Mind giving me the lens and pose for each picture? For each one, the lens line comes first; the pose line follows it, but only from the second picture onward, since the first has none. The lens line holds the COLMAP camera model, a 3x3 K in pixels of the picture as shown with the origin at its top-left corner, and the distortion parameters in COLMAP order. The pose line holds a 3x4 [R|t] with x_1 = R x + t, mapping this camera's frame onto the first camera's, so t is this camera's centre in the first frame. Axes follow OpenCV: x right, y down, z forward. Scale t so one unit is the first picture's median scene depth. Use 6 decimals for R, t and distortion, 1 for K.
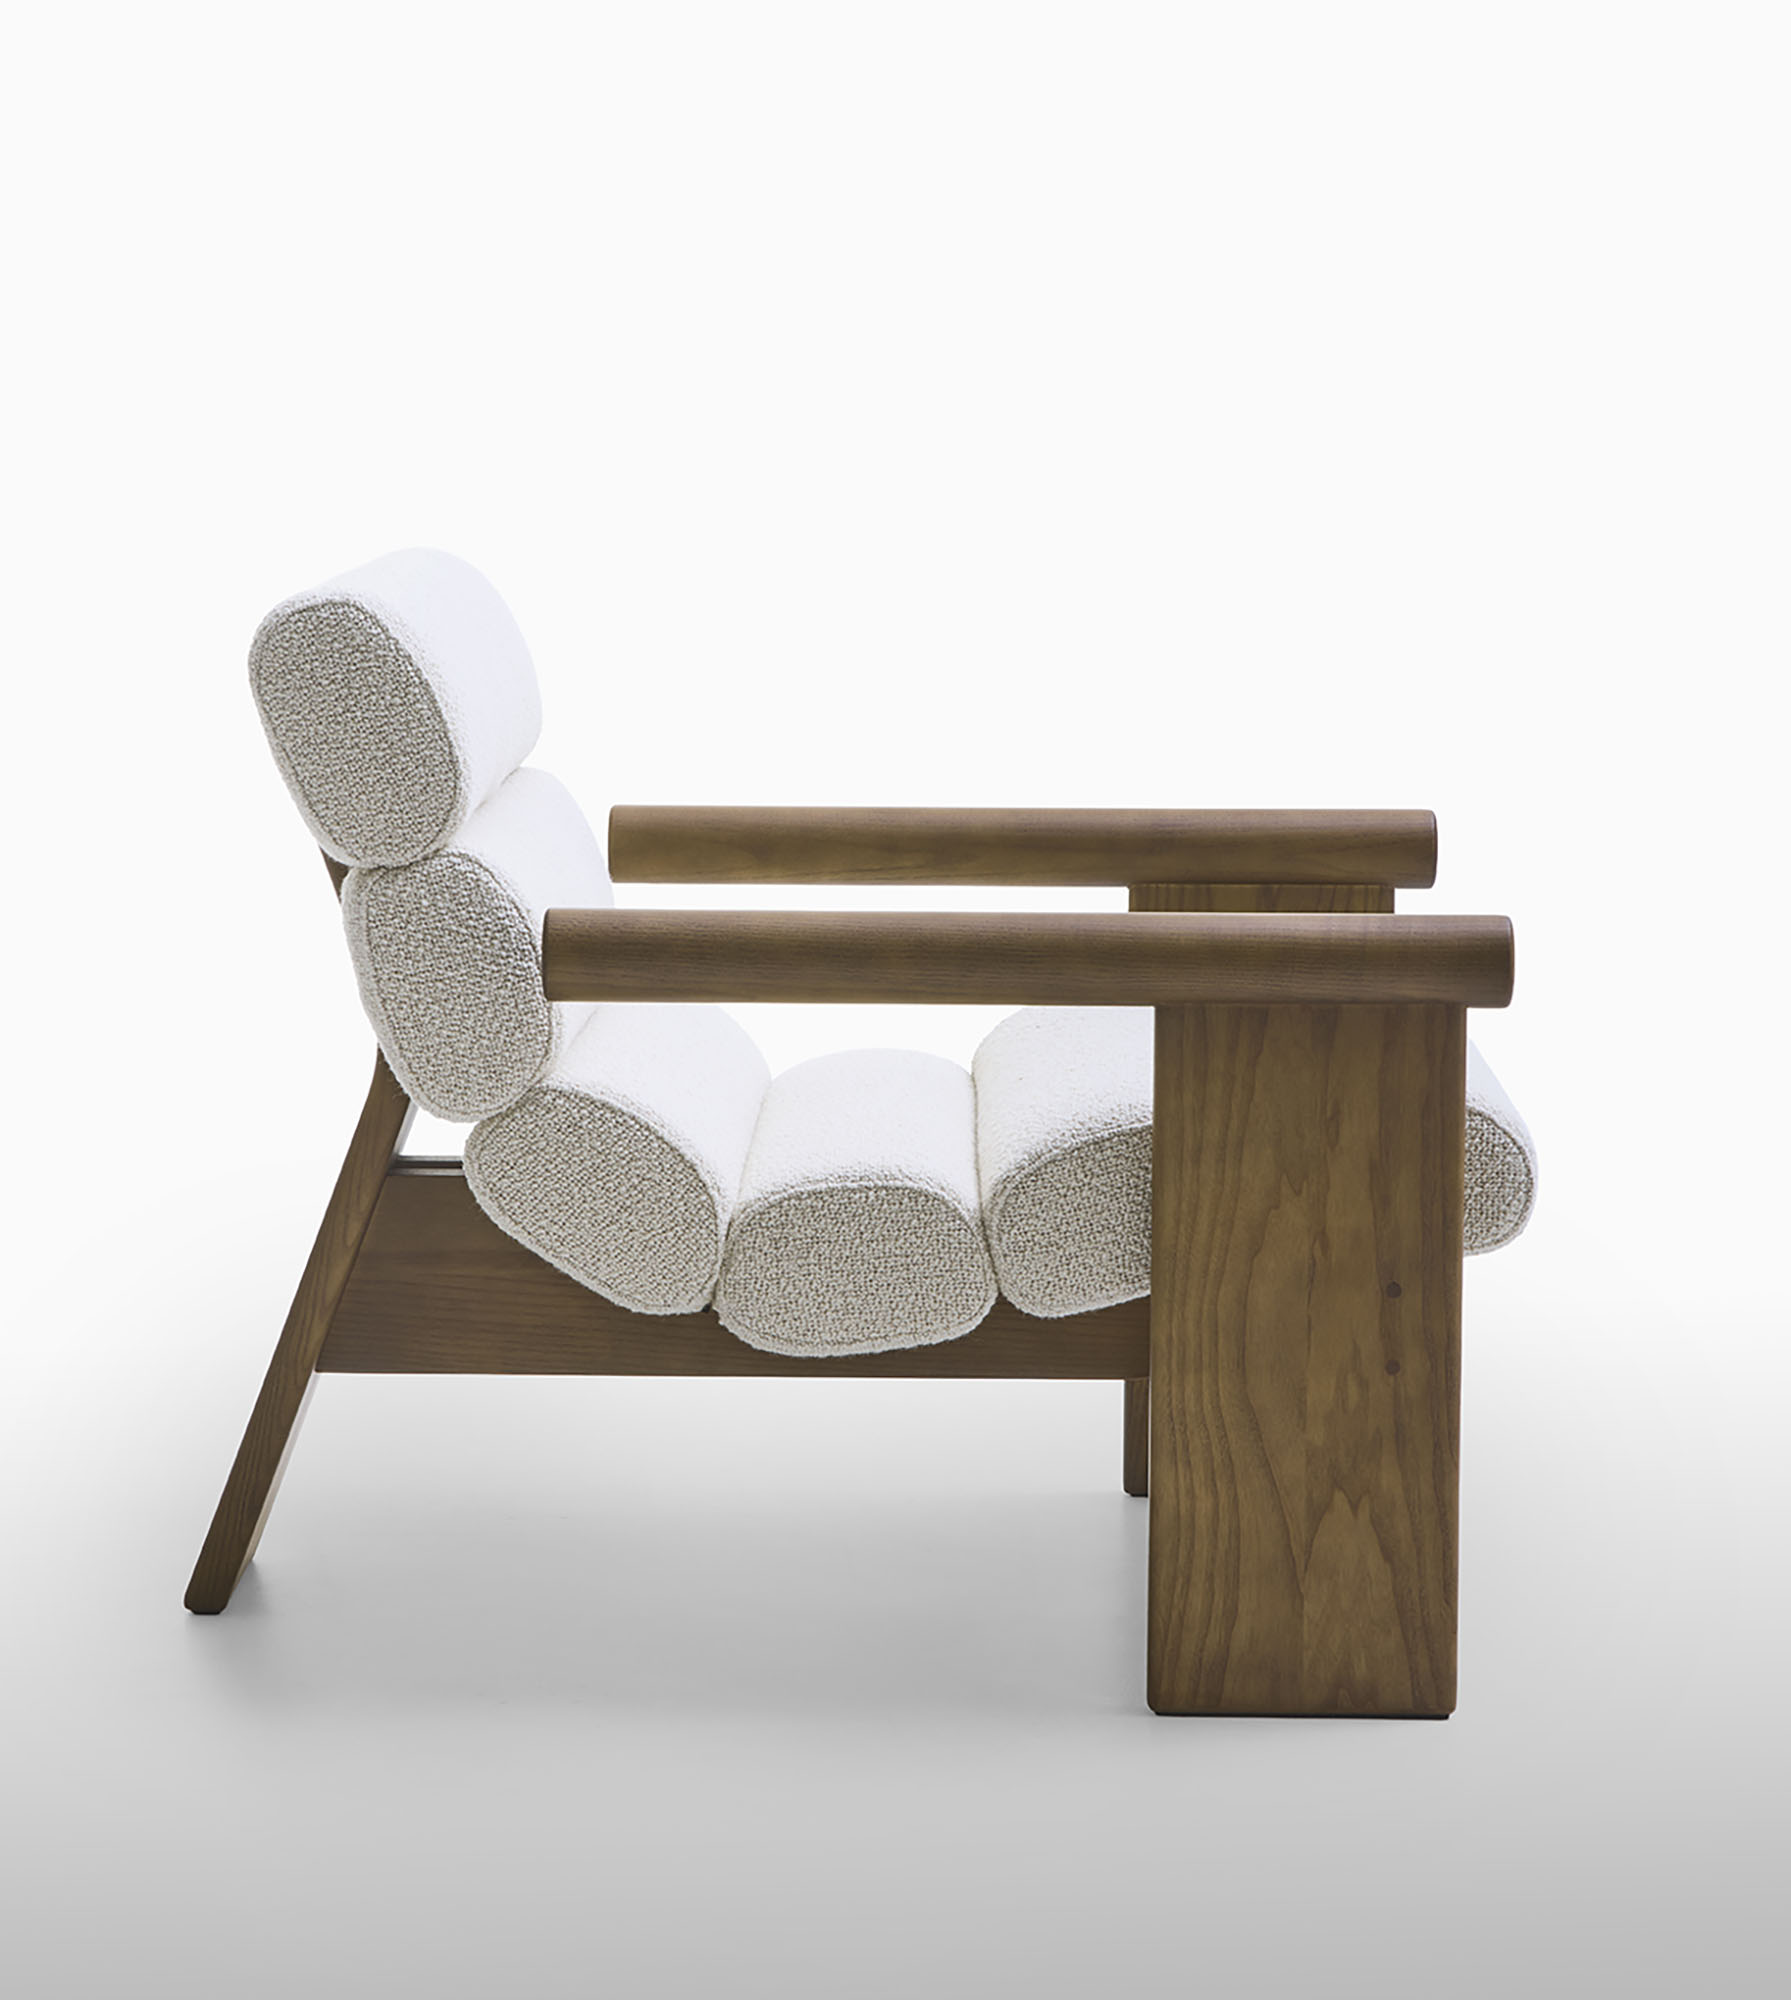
lens RADIAL K [[7258.2, 0, 895.5], [0, 7258.2, 1000.0], [0, 0, 1]] dist [-0.165120, 1.075873]
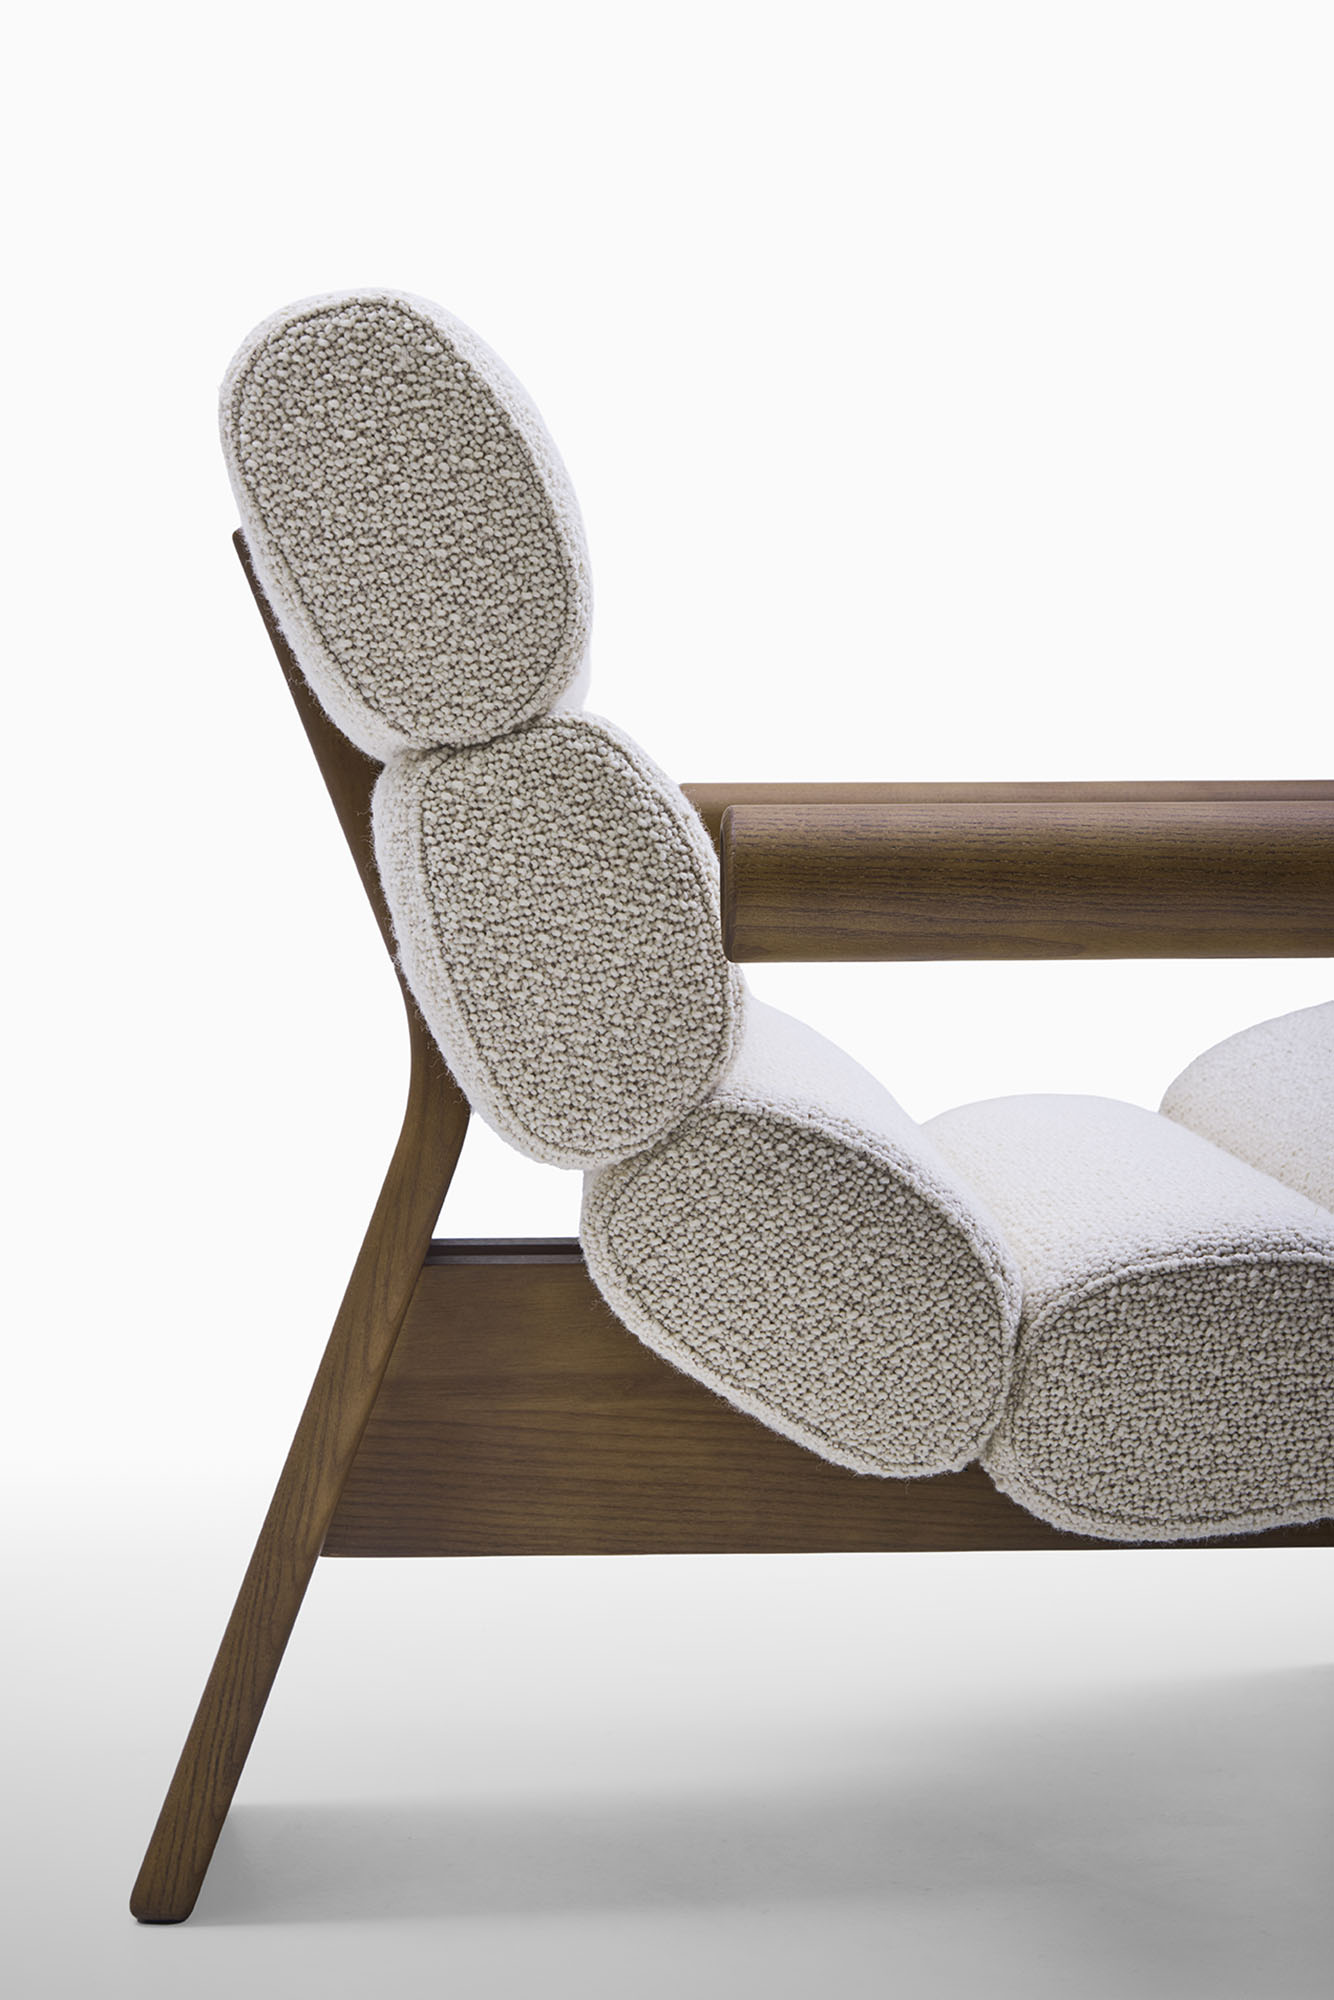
lens RADIAL K [[3744.9, 0, 667.0], [0, 3744.9, 1000.0], [0, 0, 1]] dist [-0.033244, -0.106063]
pose [[0.999024, -0.014302, 0.041788, -0.065435], [0.016621, 0.998311, -0.055675, 0.020412], [-0.040921, 0.056315, 0.997574, 0.687066]]
